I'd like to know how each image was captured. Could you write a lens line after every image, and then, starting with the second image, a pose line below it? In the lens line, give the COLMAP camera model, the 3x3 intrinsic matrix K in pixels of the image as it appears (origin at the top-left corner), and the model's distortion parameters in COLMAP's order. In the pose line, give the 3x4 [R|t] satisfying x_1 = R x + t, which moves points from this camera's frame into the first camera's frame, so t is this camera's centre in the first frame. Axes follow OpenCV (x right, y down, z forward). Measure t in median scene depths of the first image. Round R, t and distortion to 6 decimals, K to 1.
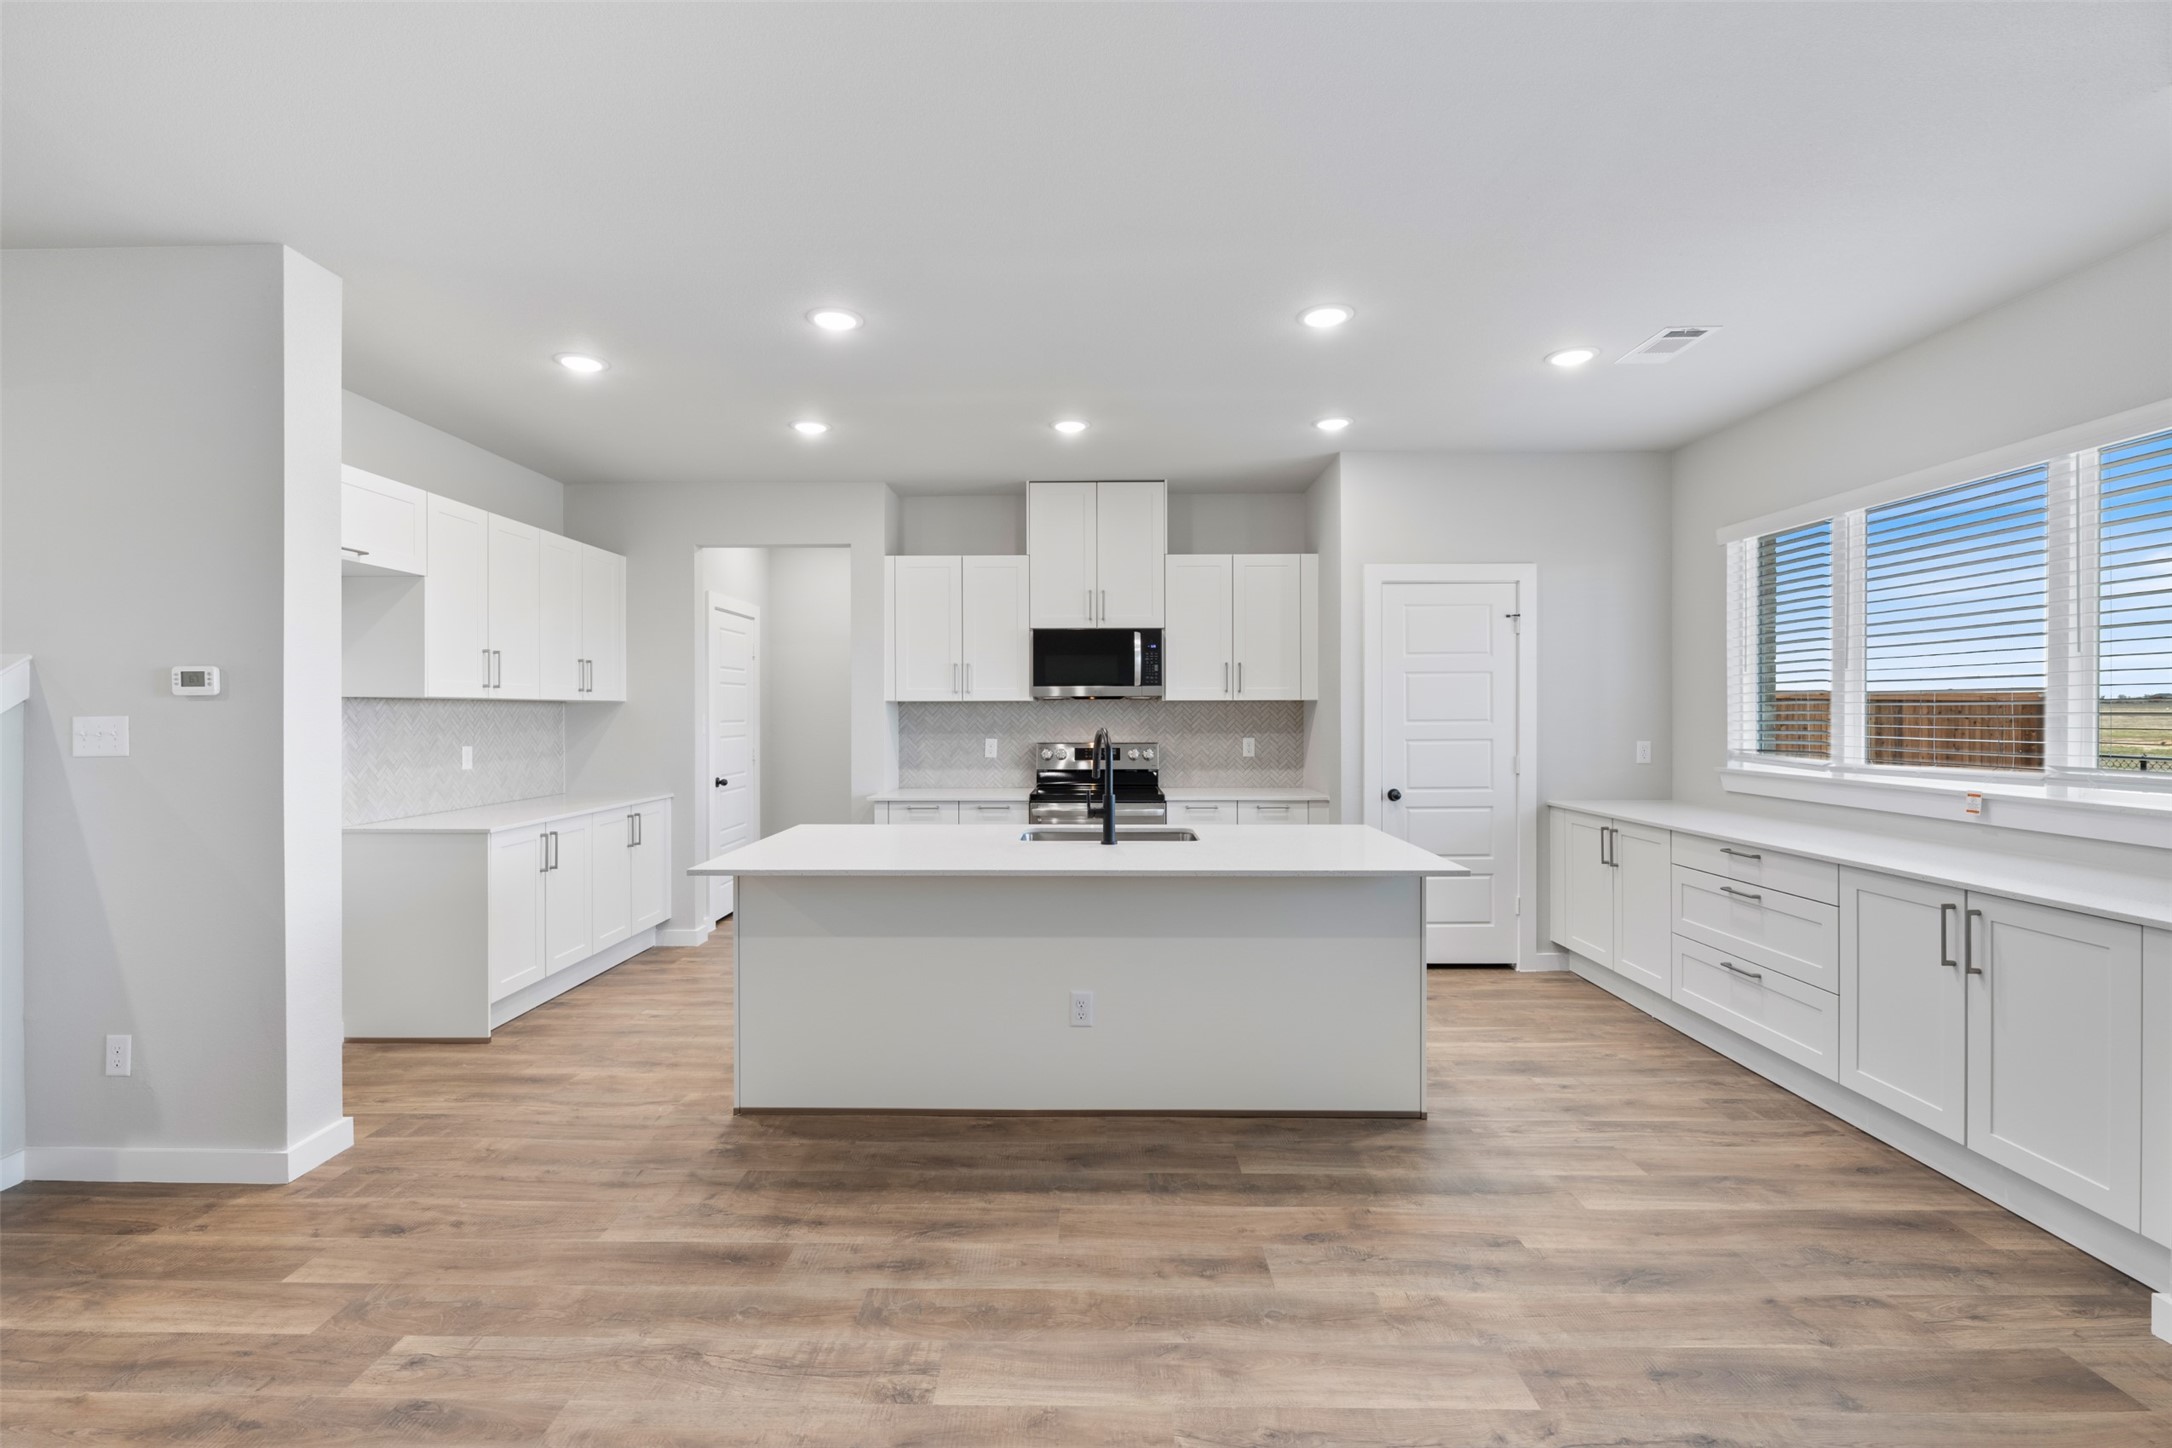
lens RADIAL K [[949.0, 0, 1084.5], [0, 949.0, 709.7], [0, 0, 1]] dist [-0.002184, -0.001035]
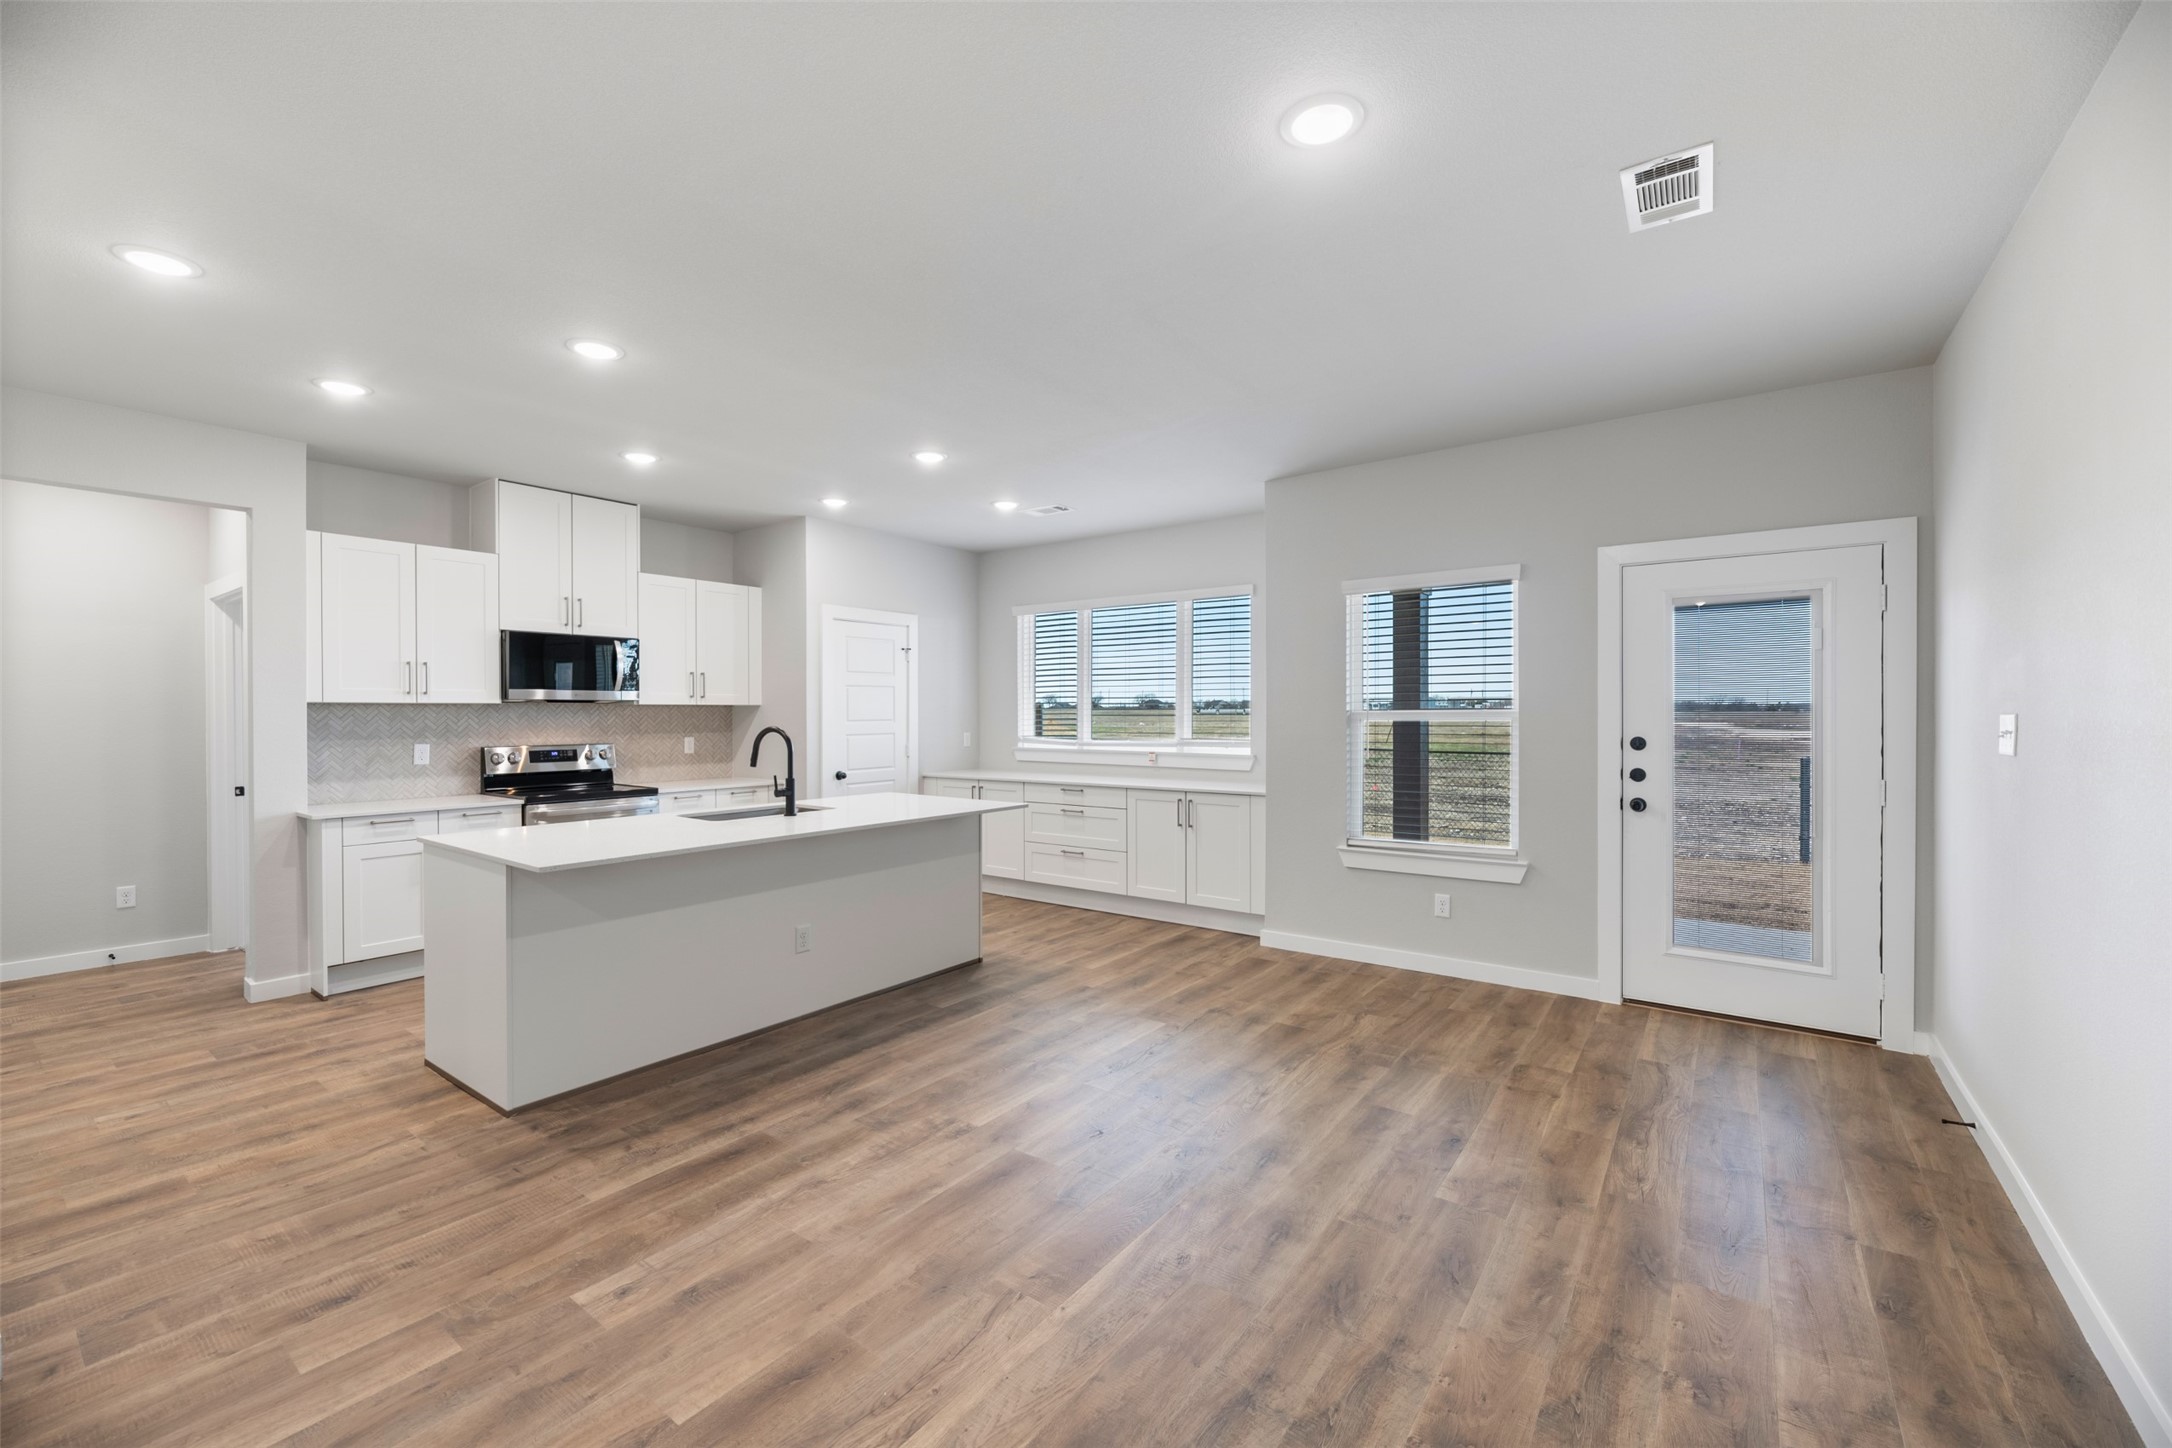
lens RADIAL K [[869.0, 0, 1091.6], [0, 869.0, 714.8], [0, 0, 1]] dist [-0.001876, -0.000673]
pose [[0.581647, -0.000597, 0.813441, -0.740015], [-0.000005, 1.000000, 0.000738, 0.003071], [-0.813442, -0.000433, 0.581646, -0.029757]]
